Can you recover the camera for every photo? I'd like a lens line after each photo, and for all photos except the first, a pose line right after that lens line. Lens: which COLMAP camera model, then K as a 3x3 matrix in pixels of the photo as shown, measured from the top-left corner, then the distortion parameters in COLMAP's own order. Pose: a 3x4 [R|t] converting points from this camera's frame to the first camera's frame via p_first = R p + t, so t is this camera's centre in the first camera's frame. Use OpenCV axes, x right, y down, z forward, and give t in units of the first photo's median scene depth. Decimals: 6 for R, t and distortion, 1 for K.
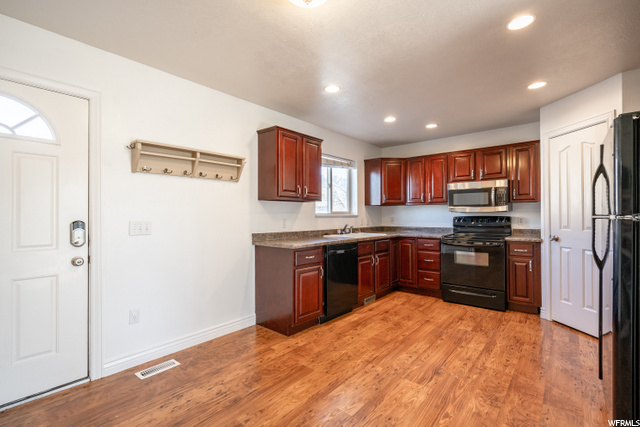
lens RADIAL K [[295.8, 0, 318.8], [0, 295.8, 216.7], [0, 0, 1]] dist [0.001213, 0.000437]
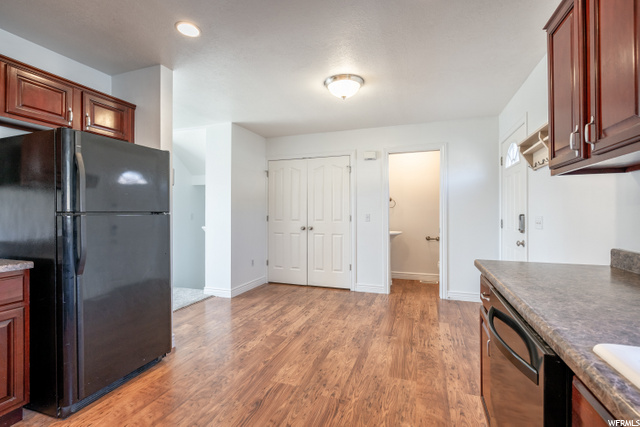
lens RADIAL K [[293.0, 0, 320.0], [0, 293.0, 213.5], [0, 0, 1]] dist [0.000175, 0.000396]
pose [[-0.933455, 0.007239, -0.358623, 0.357580], [0.005745, 0.999970, 0.005230, -0.000734], [0.358650, 0.002822, -0.933468, 1.232813]]
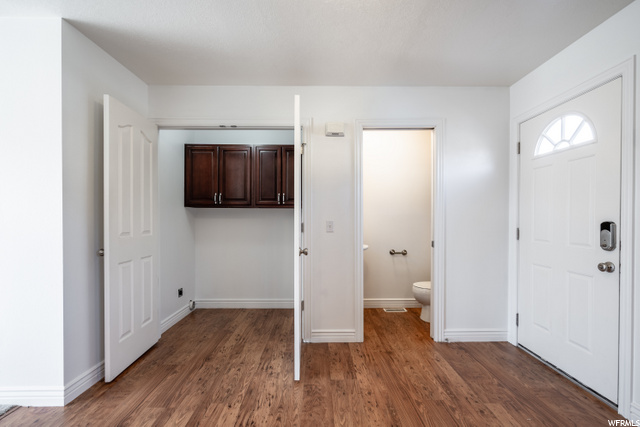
lens RADIAL K [[295.8, 0, 318.8], [0, 295.8, 216.7], [0, 0, 1]] dist [0.001213, 0.000437]
pose [[-0.754591, 0.004102, -0.656183, 0.271056], [0.003731, 0.999991, 0.001960, -0.002767], [0.656185, -0.000969, -0.754599, 0.699386]]
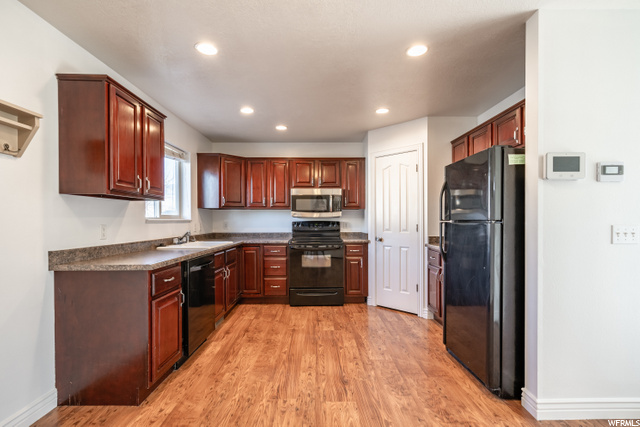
lens RADIAL K [[300.3, 0, 322.1], [0, 300.3, 224.8], [0, 0, 1]] dist [0.000693, 0.000163]
pose [[0.753133, -0.007493, 0.657825, -0.204723], [0.000654, 0.999943, 0.010642, 0.000162], [-0.657868, -0.007585, 0.753095, 0.210031]]
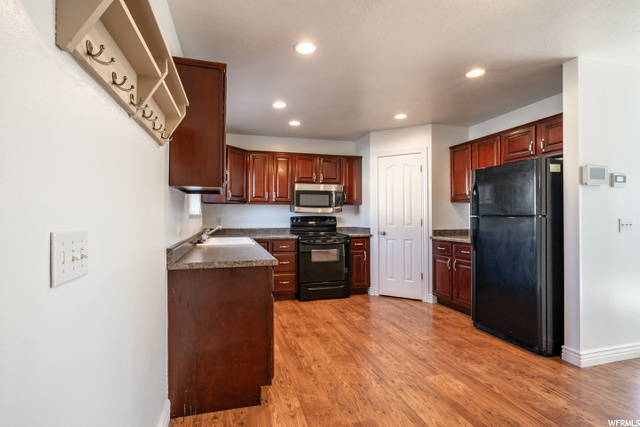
lens RADIAL K [[309.2, 0, 311.5], [0, 309.2, 215.7], [0, 0, 1]] dist [0.000395, 0.000284]
pose [[0.564839, 0.003435, 0.825194, -0.522870], [0.000997, 0.999988, -0.004845, 0.002112], [-0.825201, 0.003560, 0.564828, 0.471729]]
